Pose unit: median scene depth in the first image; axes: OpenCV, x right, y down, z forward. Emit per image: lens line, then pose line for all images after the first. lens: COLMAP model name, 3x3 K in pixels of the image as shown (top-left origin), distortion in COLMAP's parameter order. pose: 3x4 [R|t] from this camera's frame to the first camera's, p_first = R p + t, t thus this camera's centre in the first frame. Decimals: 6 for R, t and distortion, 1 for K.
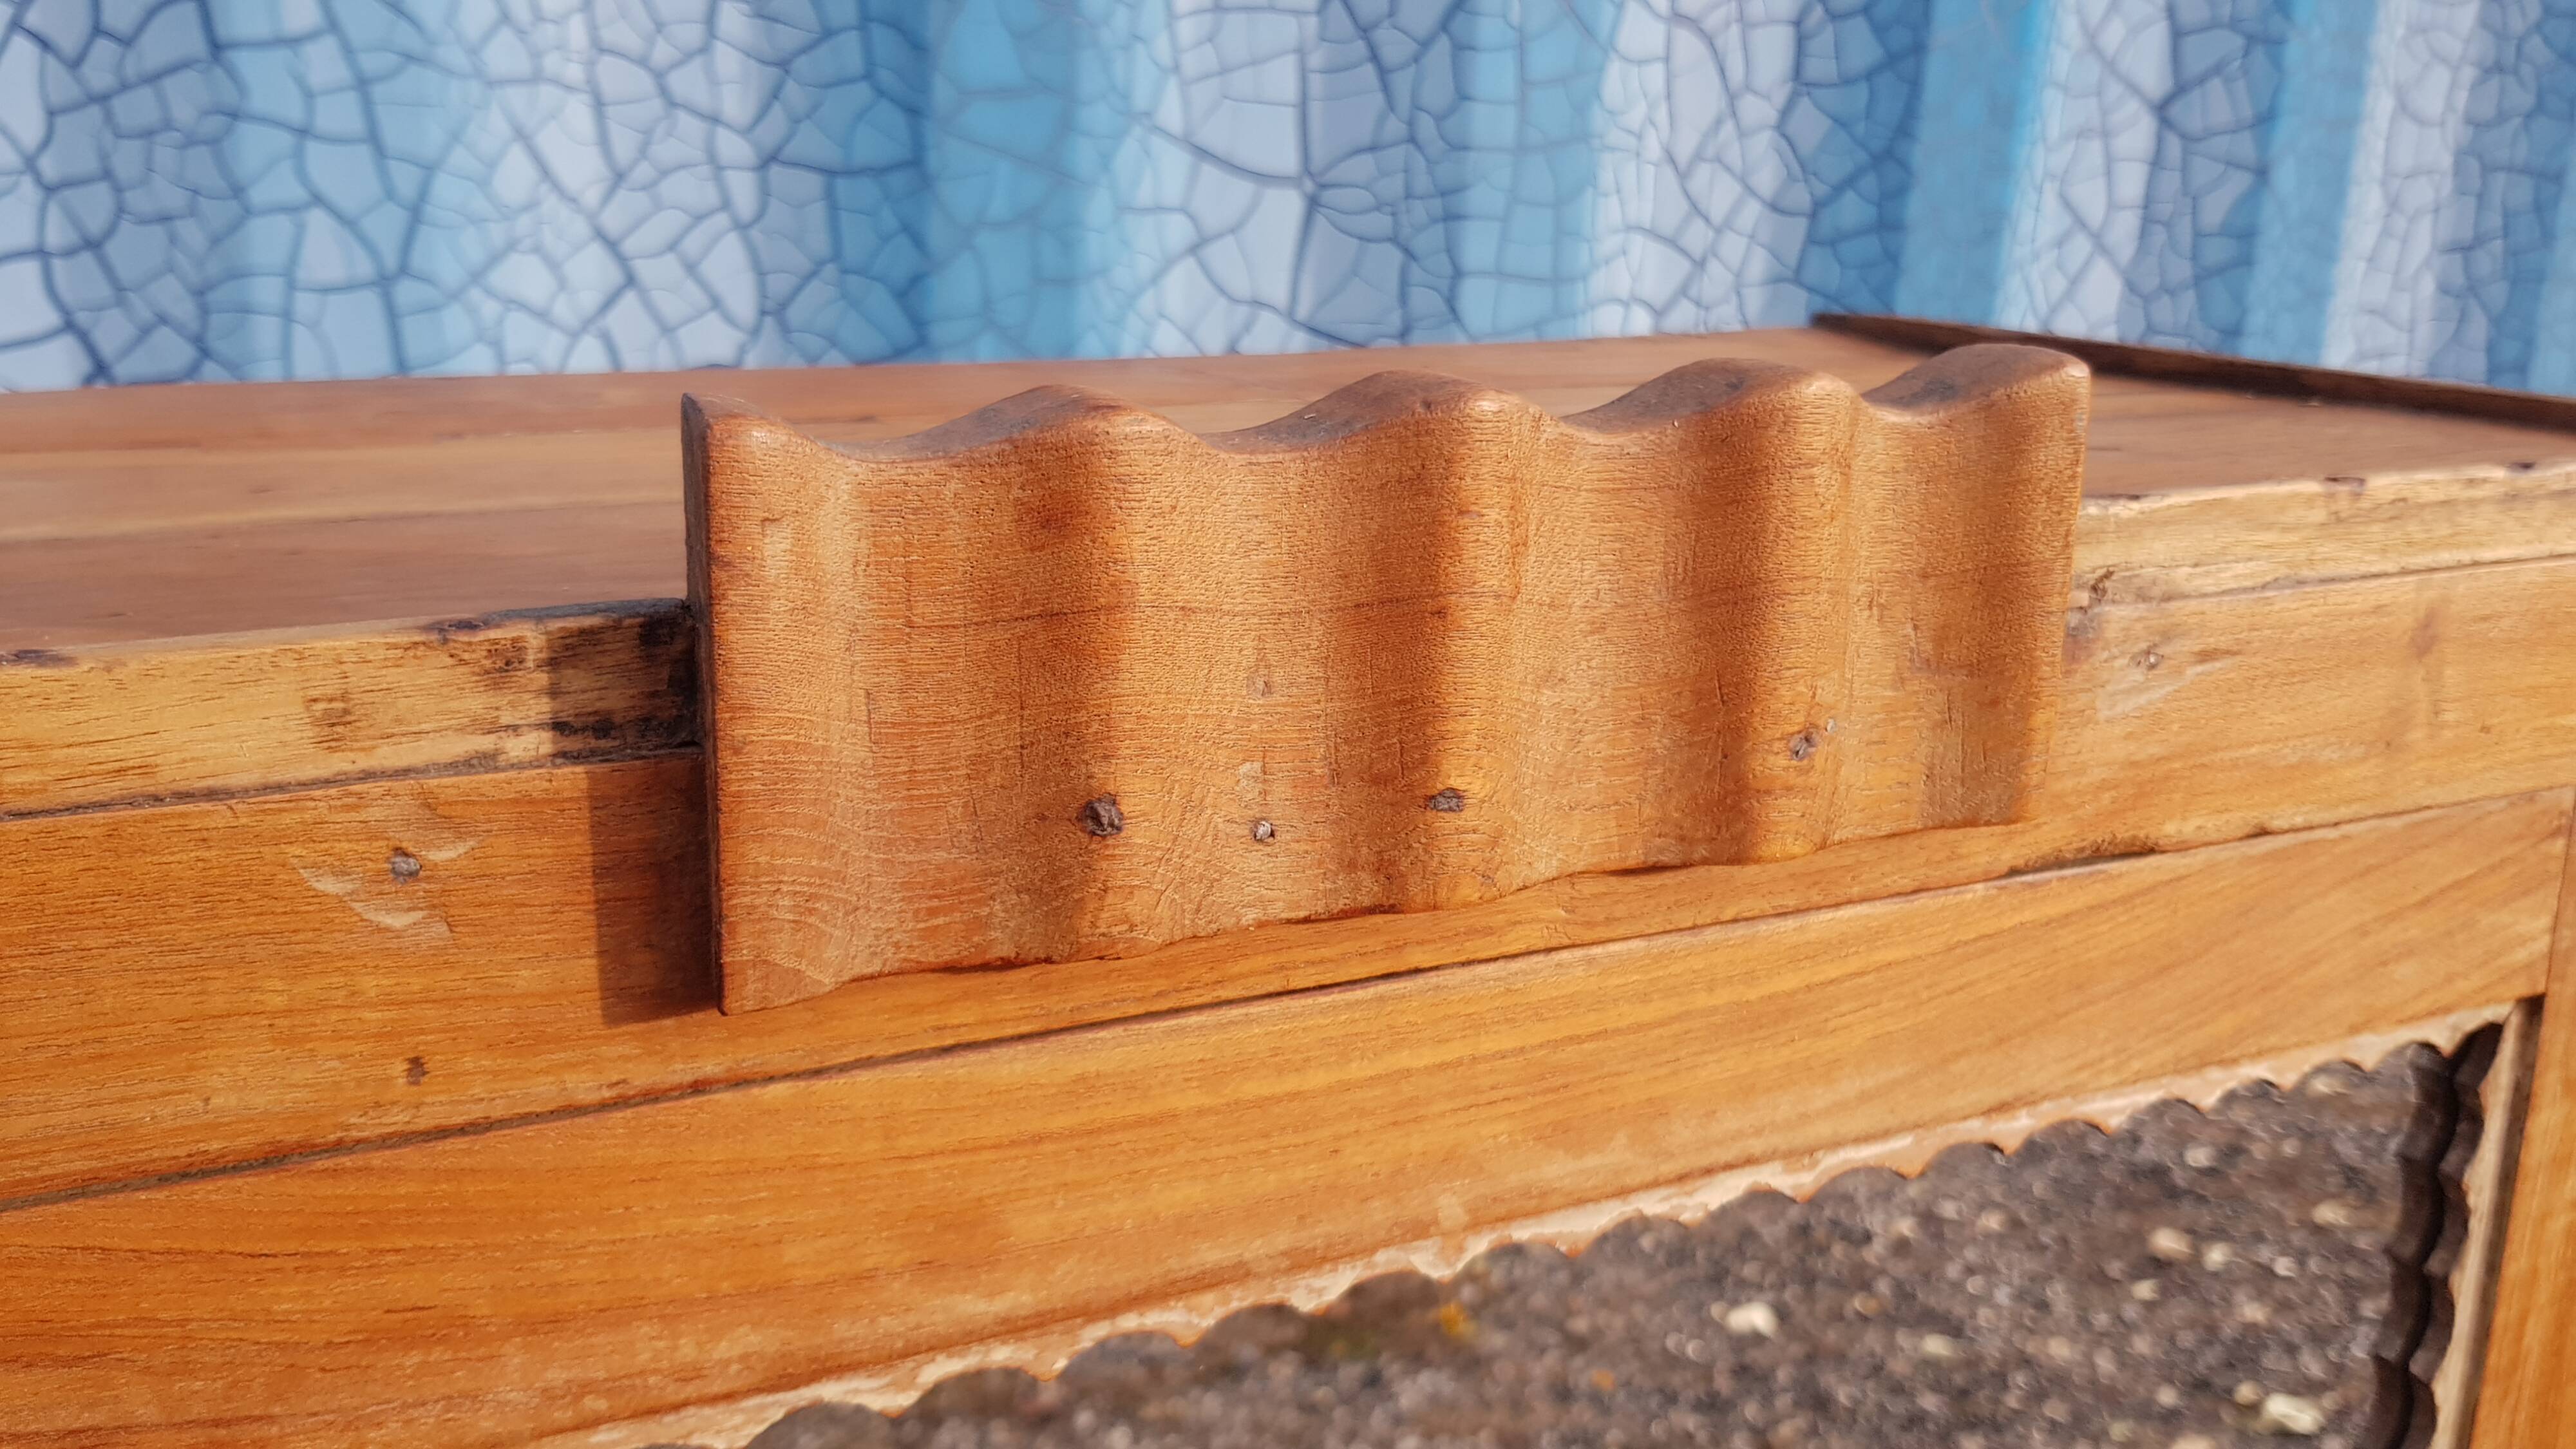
lens RADIAL K [[2301.4, 0, 1280.0], [0, 2301.4, 715.8], [0, 0, 1]] dist [0.101284, -0.233952]
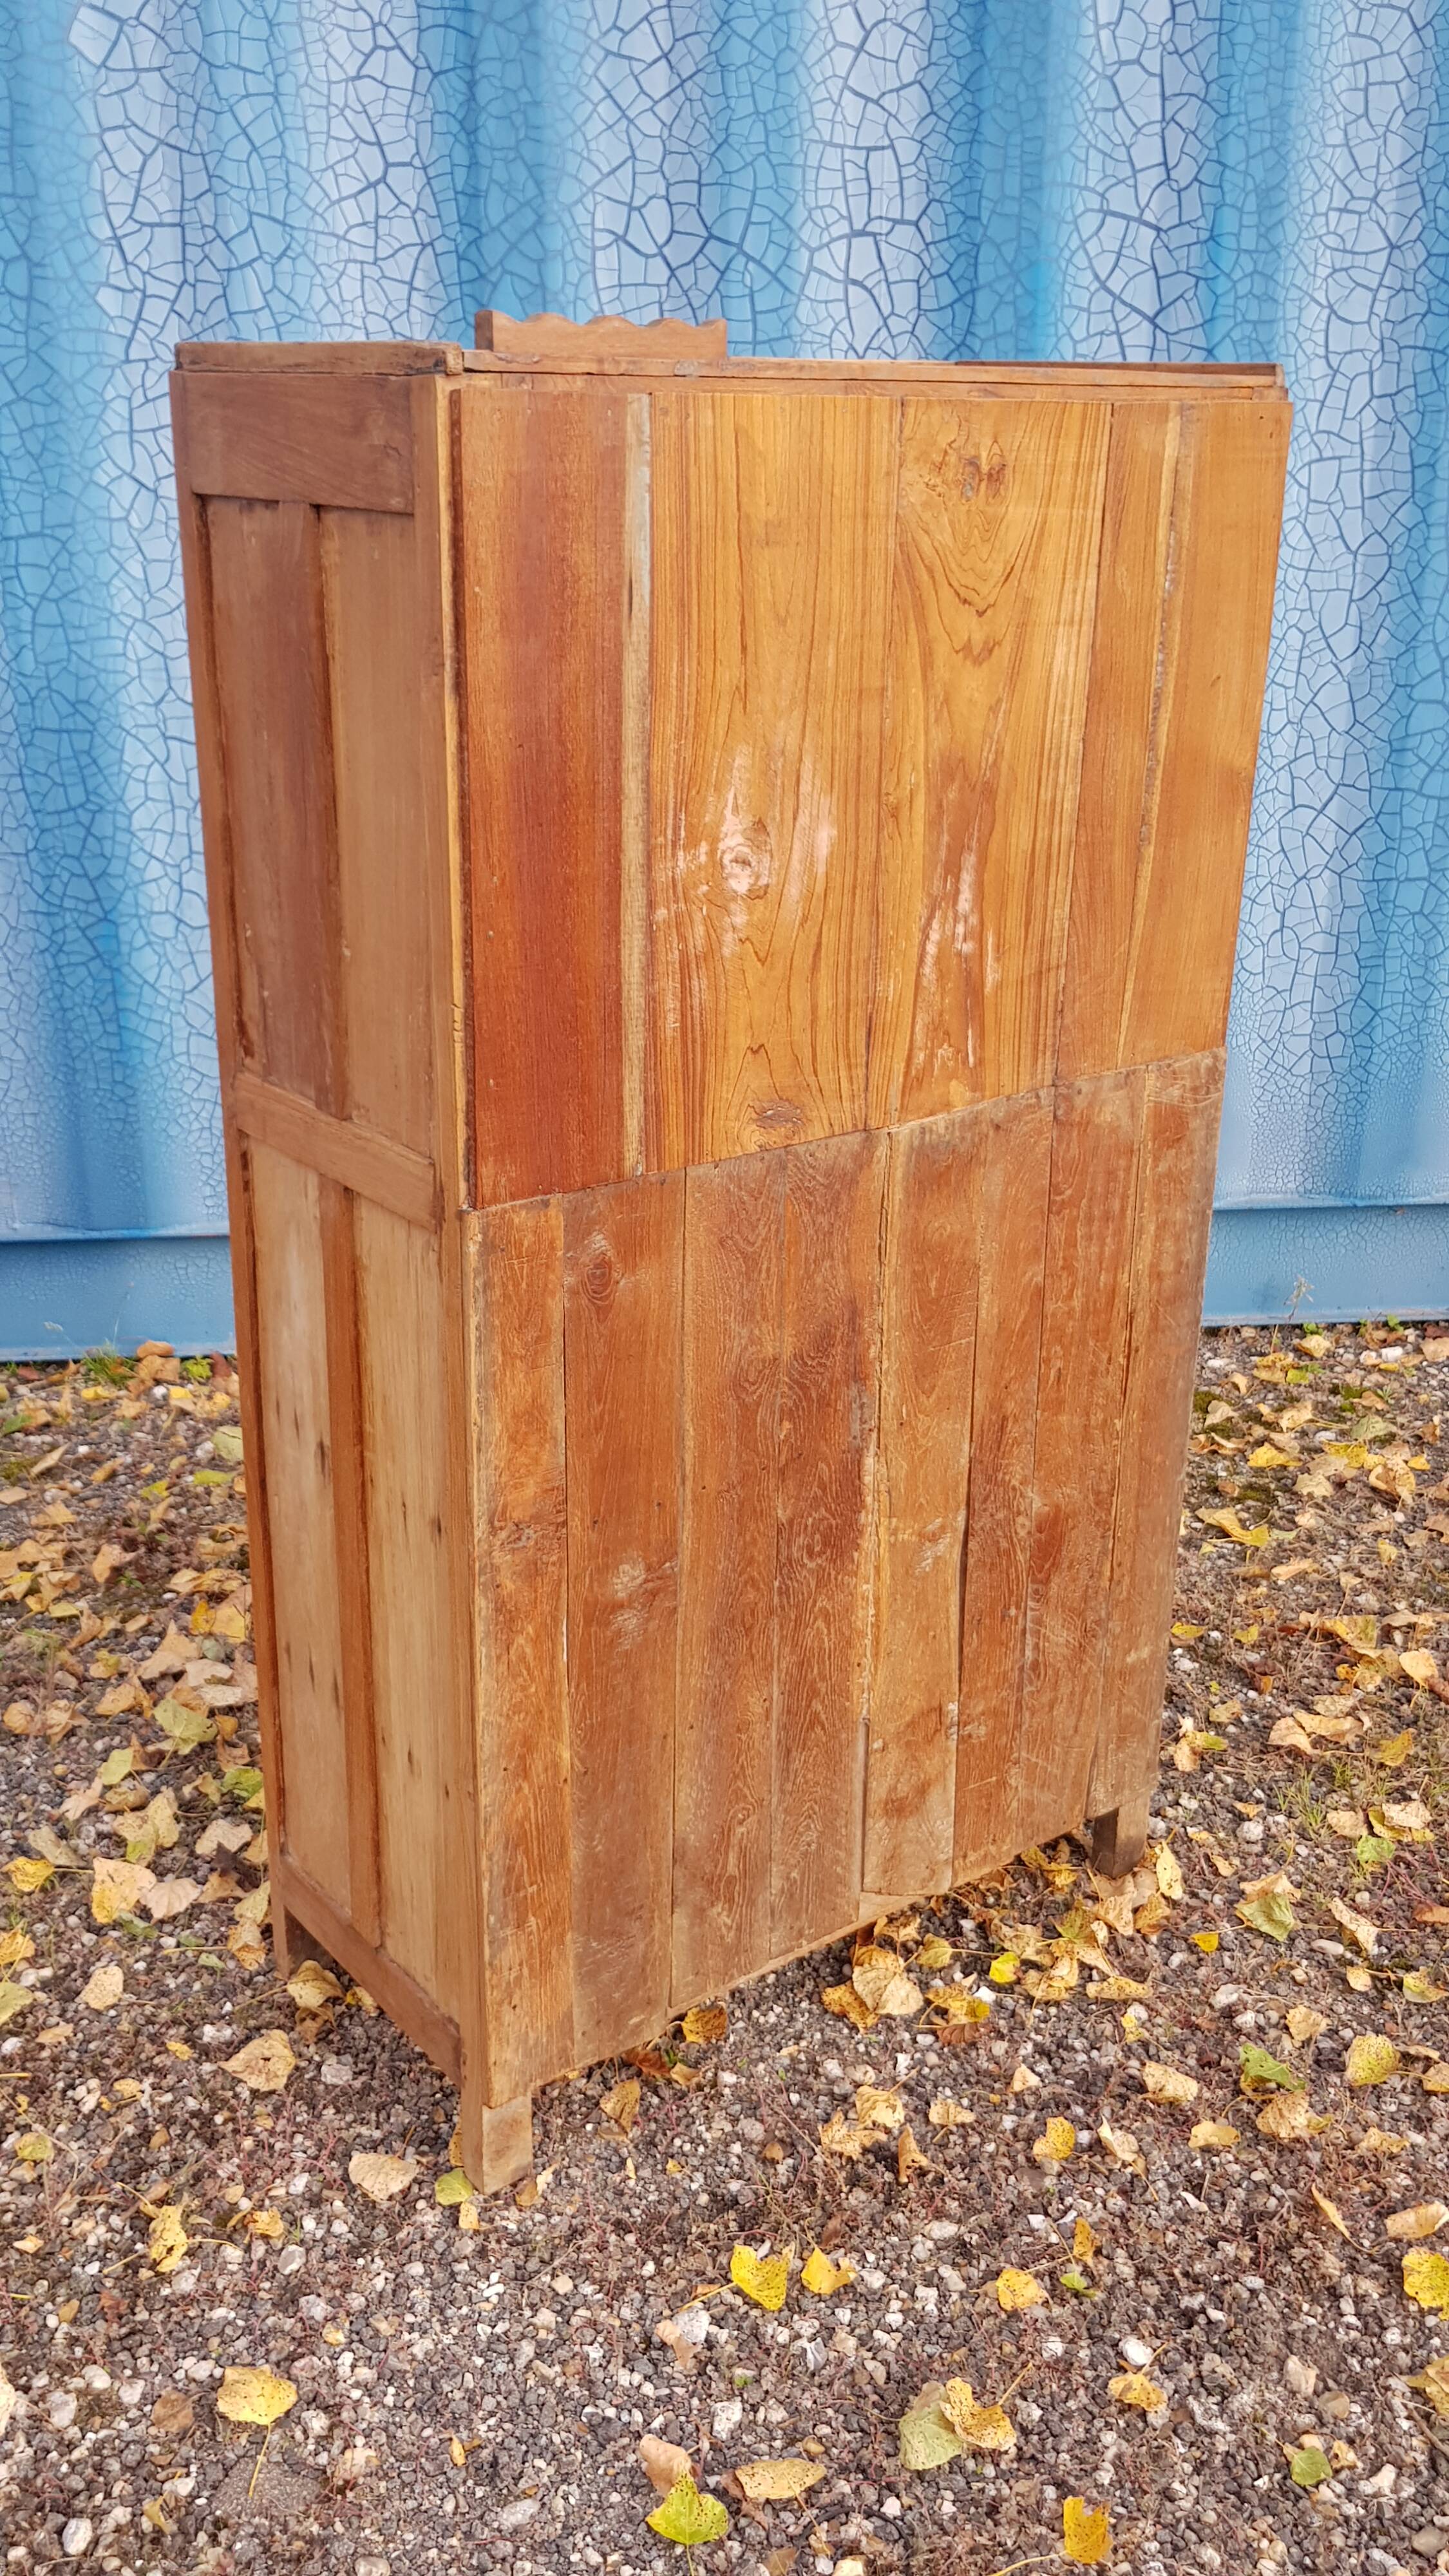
lens RADIAL K [[2332.0, 0, 718.4], [0, 2332.0, 1318.1], [0, 0, 1]] dist [0.062377, -0.144646]
pose [[0.920371, 0.107421, -0.376004, 1.209209], [-0.075838, 0.992306, 0.097861, 0.562515], [0.383623, -0.061553, 0.921436, -1.397618]]
